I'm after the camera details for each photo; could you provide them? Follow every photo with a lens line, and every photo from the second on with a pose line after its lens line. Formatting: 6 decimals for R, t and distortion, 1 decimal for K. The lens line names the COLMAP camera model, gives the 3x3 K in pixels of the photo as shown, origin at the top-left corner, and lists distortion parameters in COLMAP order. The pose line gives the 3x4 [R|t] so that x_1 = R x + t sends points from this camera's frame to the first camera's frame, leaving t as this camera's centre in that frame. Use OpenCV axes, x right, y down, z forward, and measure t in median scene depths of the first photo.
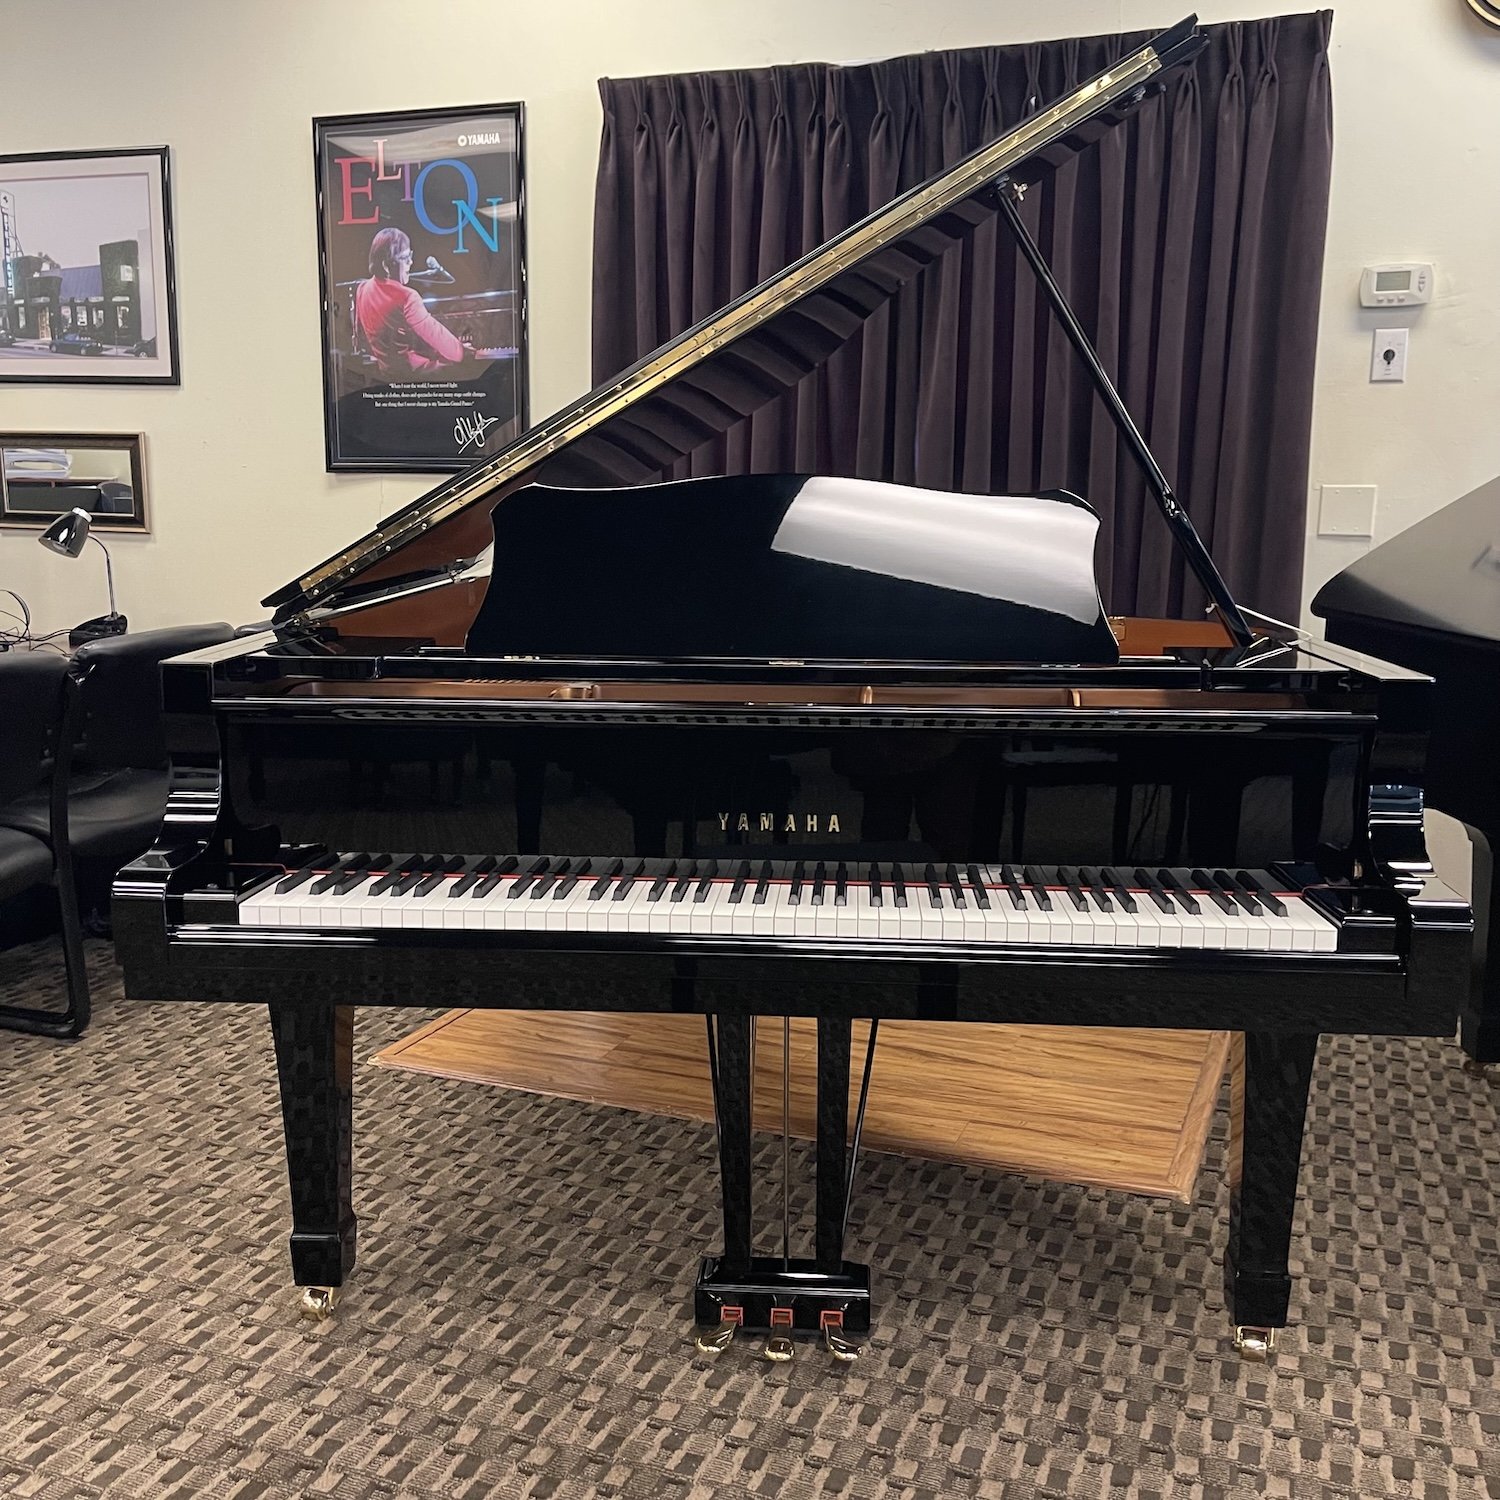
lens RADIAL K [[1558.4, 0, 742.5], [0, 1558.4, 751.1], [0, 0, 1]] dist [0.048552, -0.036624]
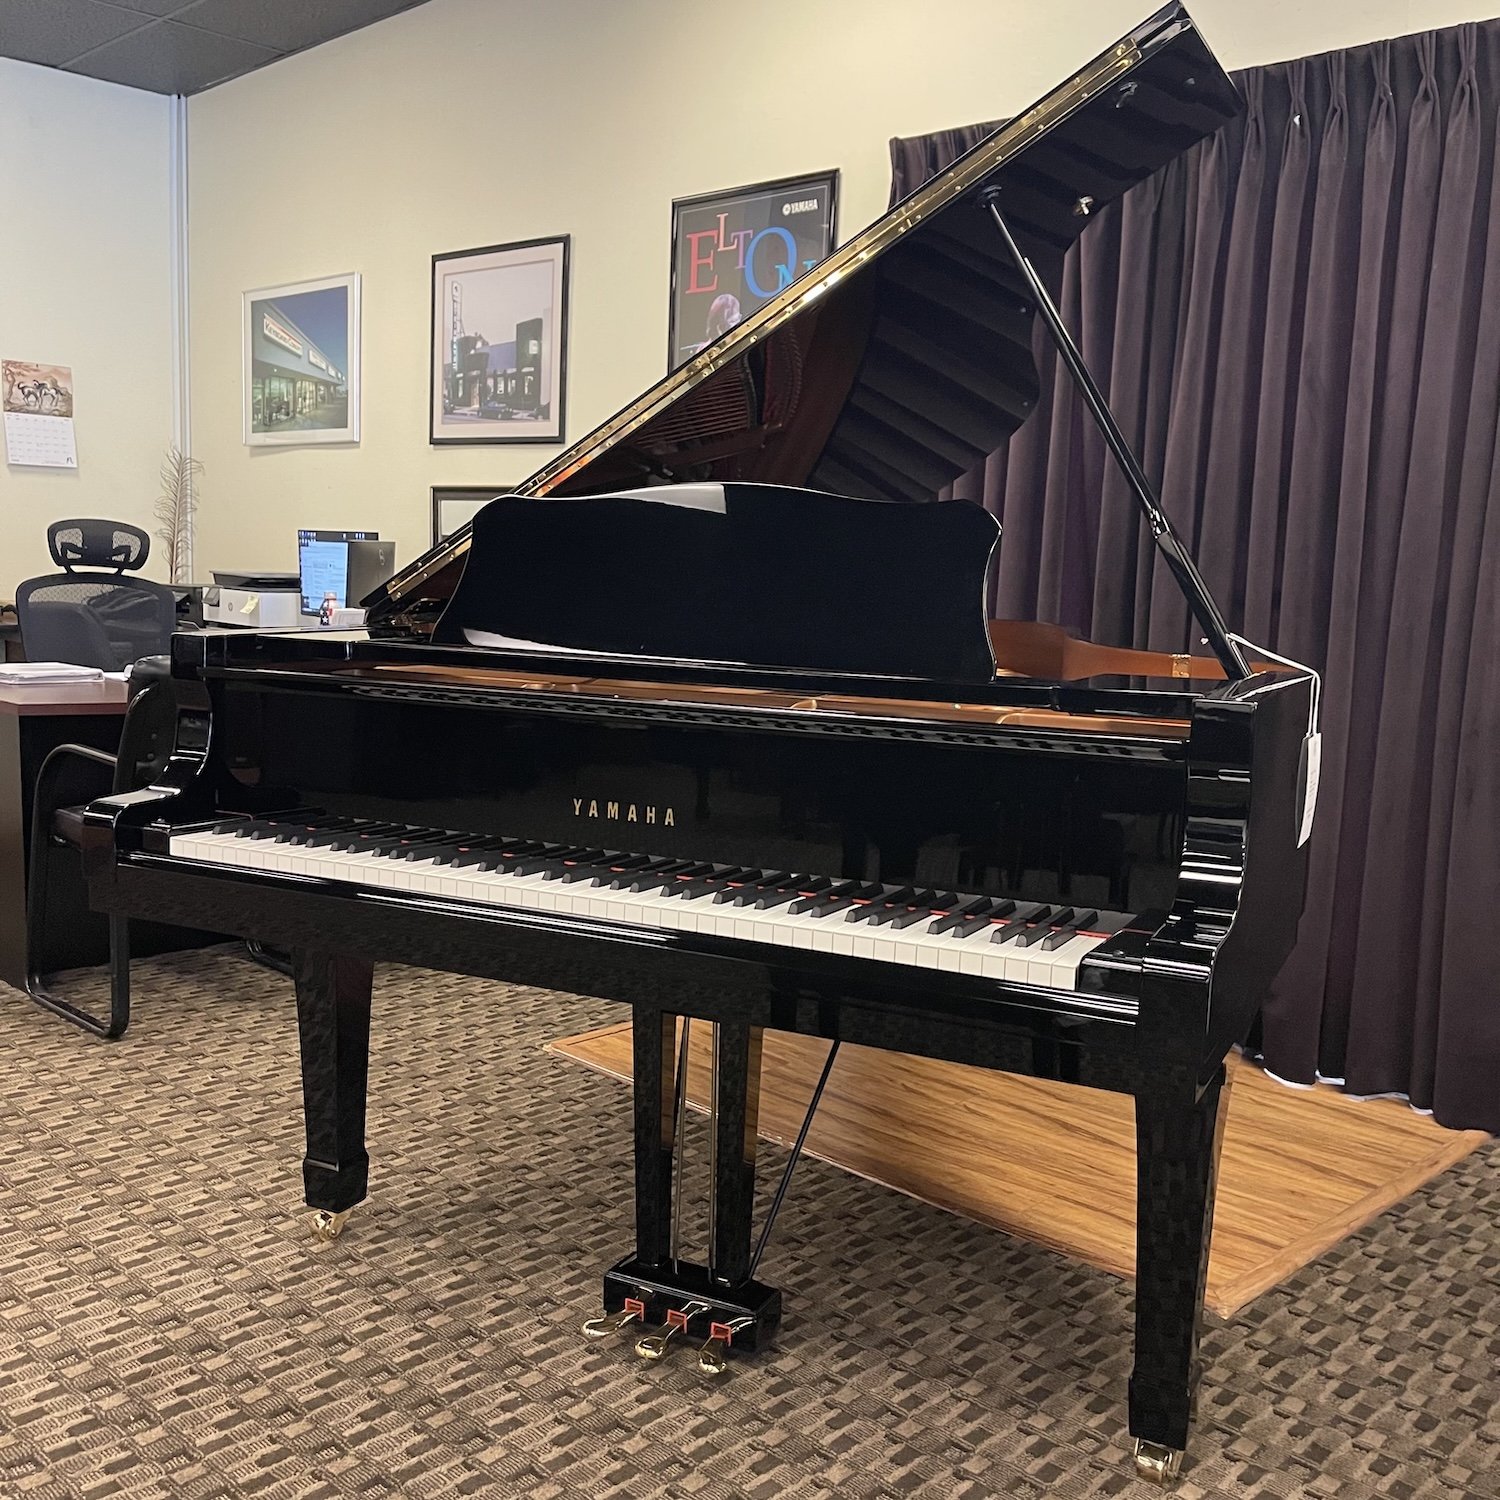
lens RADIAL K [[1558.4, 0, 742.5], [0, 1558.4, 751.1], [0, 0, 1]] dist [0.048552, -0.036624]
pose [[0.918571, 0.068408, -0.389292, 0.298118], [-0.089365, 0.995350, -0.035959, 0.021695], [0.385022, 0.067820, 0.920412, 0.048152]]
